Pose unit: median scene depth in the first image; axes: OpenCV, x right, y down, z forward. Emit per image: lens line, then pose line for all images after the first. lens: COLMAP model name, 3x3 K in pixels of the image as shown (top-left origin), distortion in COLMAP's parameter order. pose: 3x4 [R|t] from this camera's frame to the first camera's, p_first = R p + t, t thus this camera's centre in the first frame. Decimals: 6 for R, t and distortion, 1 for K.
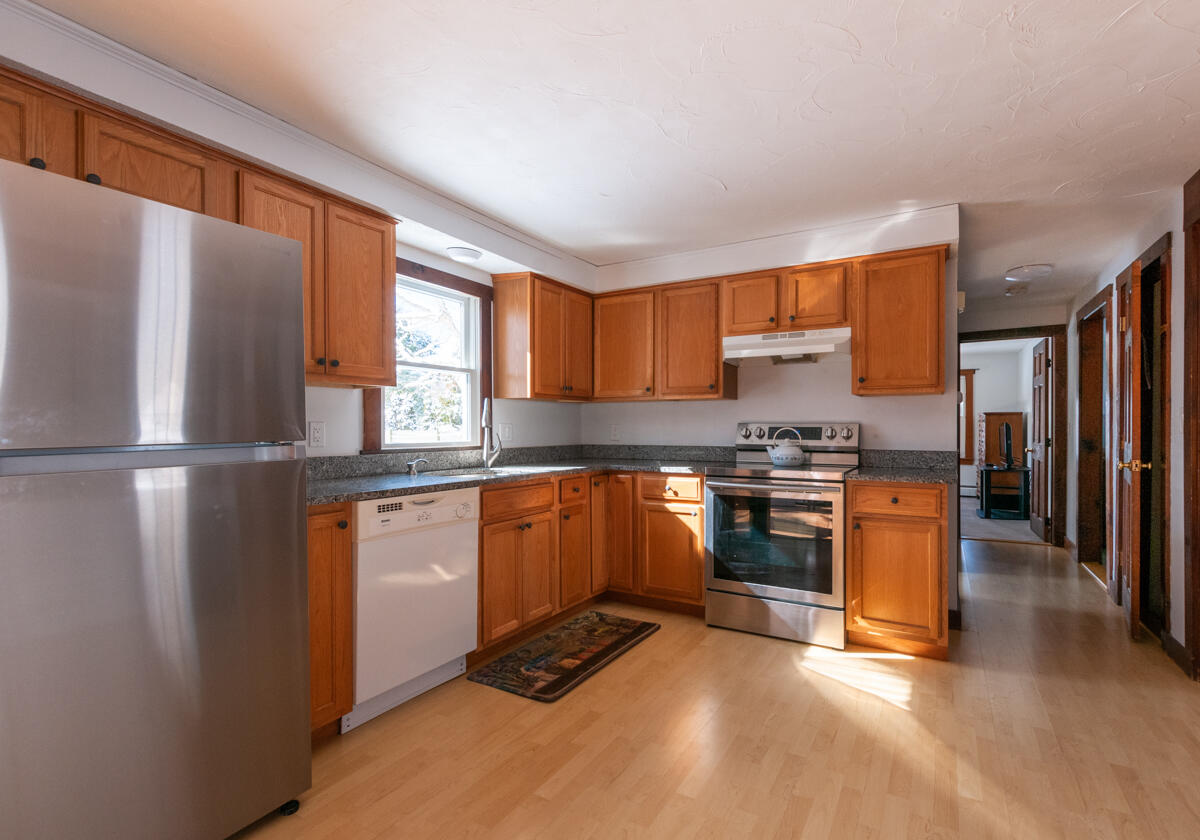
lens RADIAL K [[573.6, 0, 598.5], [0, 573.6, 423.5], [0, 0, 1]] dist [0.019424, 0.000203]
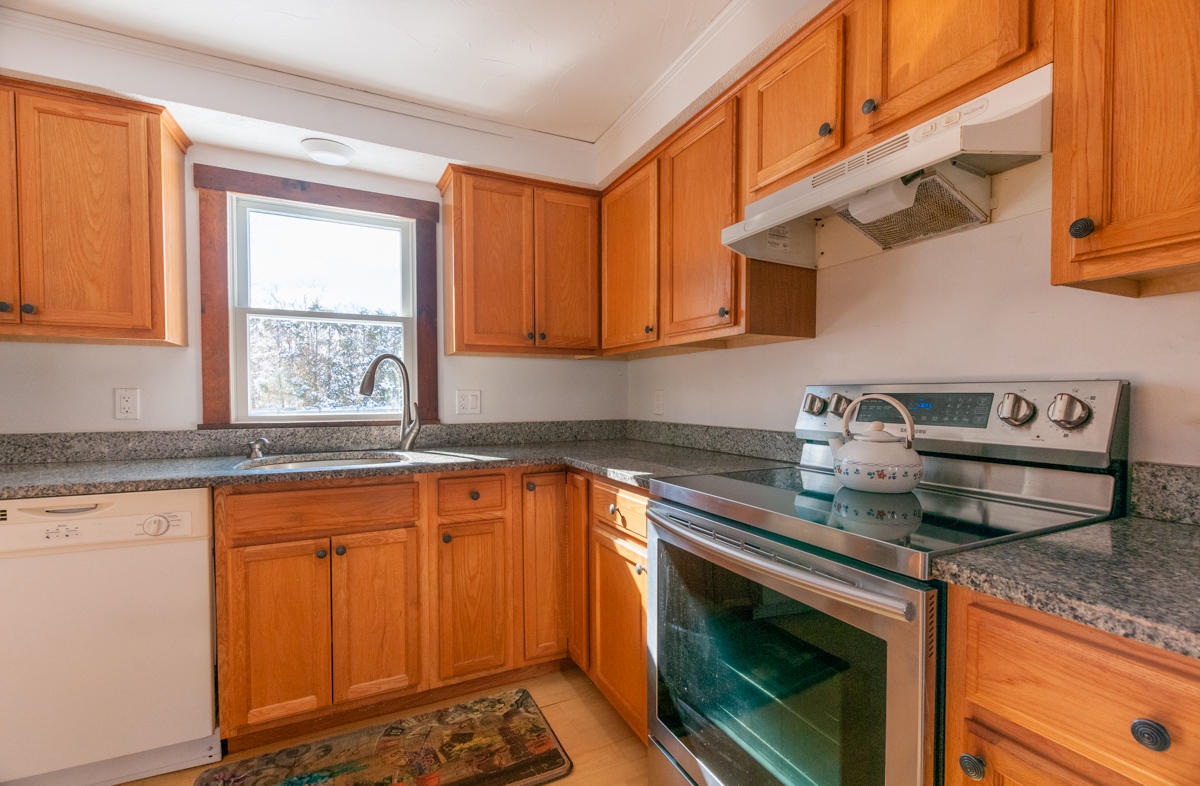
lens RADIAL K [[510.3, 0, 596.7], [0, 510.3, 404.4], [0, 0, 1]] dist [0.002695, -0.000494]
pose [[0.834903, 0.008250, -0.550335, 0.366843], [0.004822, 0.999740, 0.022301, 0.005413], [0.550375, -0.021273, 0.834646, 0.603320]]
